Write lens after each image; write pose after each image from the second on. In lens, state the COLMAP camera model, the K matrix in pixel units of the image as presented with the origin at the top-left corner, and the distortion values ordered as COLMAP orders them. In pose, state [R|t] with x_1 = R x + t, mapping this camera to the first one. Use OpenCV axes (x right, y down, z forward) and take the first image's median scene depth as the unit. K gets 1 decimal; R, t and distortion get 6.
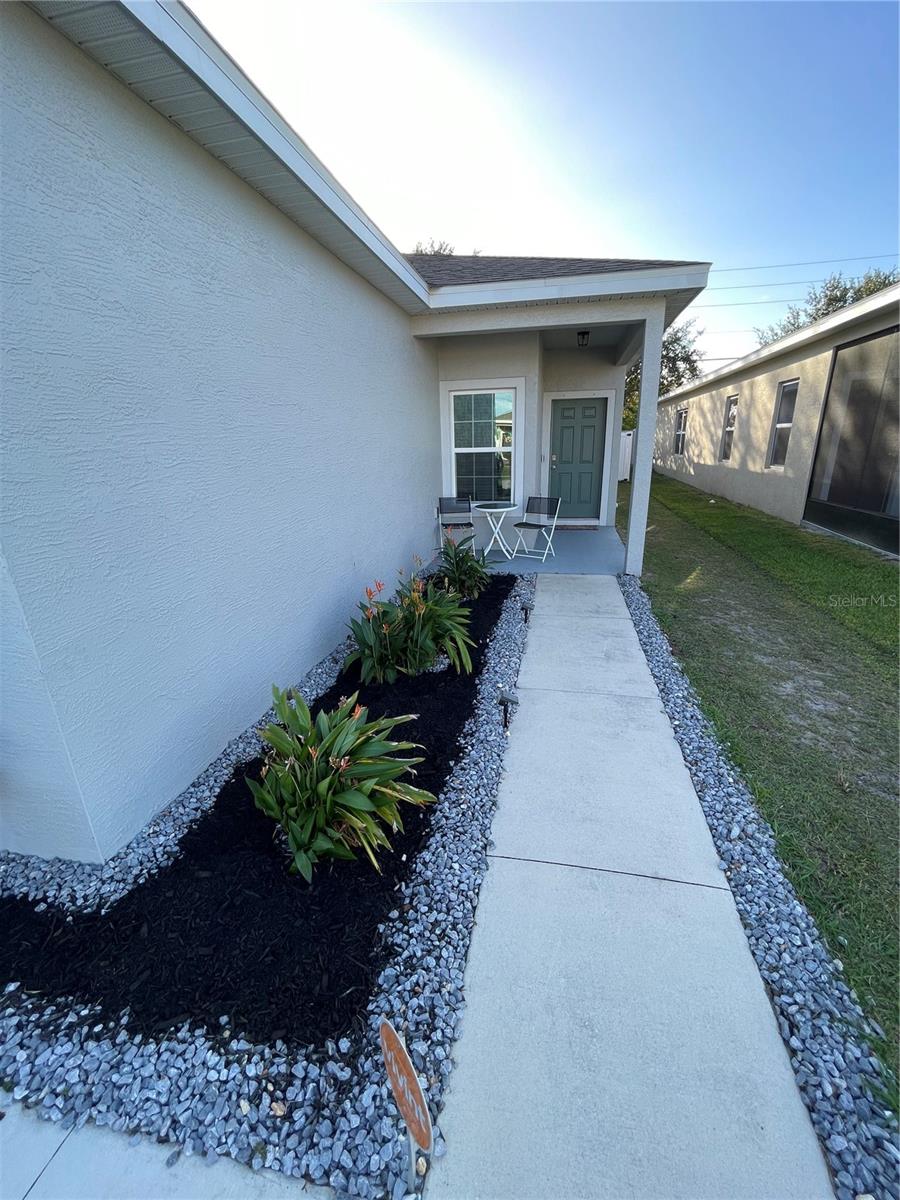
lens RADIAL K [[491.2, 0, 450.0], [0, 491.2, 600.0], [0, 0, 1]] dist [0.000973, 0.000017]
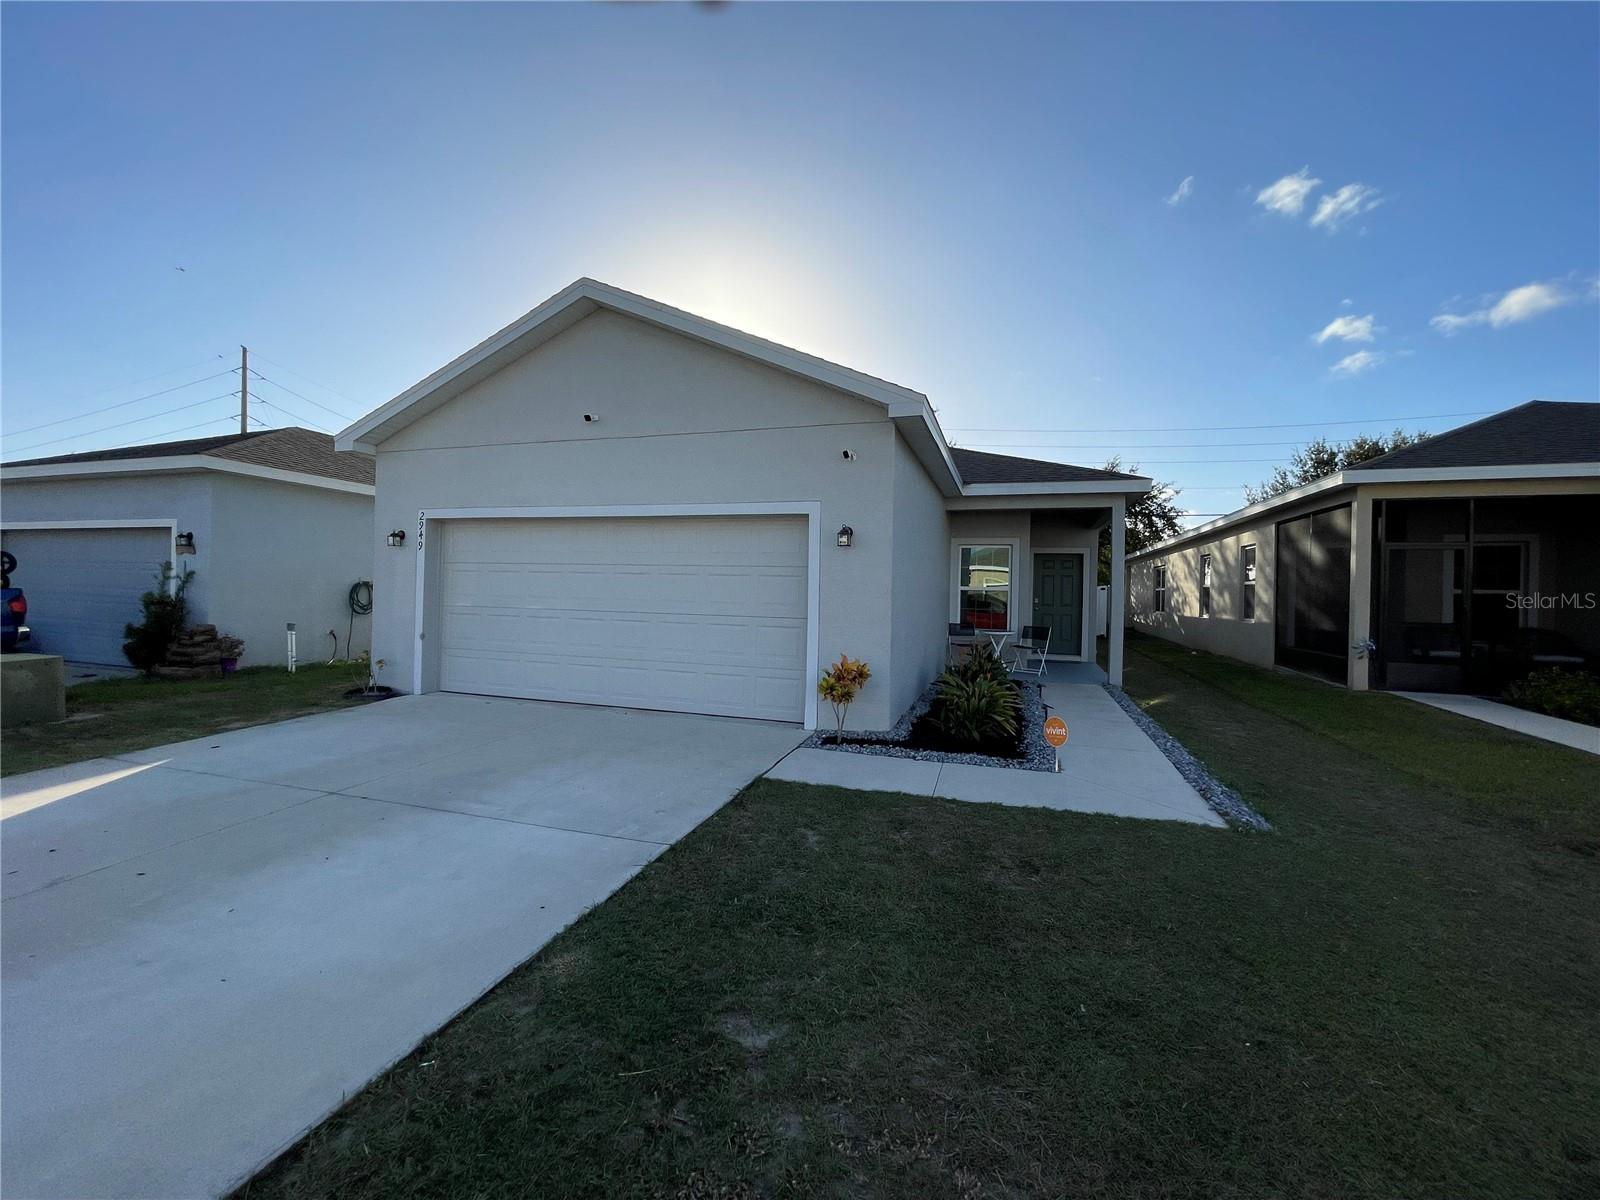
lens RADIAL K [[654.9, 0, 800.0], [0, 654.9, 600.0], [0, 0, 1]] dist [0.000973, 0.000017]
pose [[0.993862, 0.044575, -0.101245, -0.178202], [-0.072403, 0.954074, -0.290690, 0.188060], [0.083637, 0.296237, 0.951446, -0.486602]]
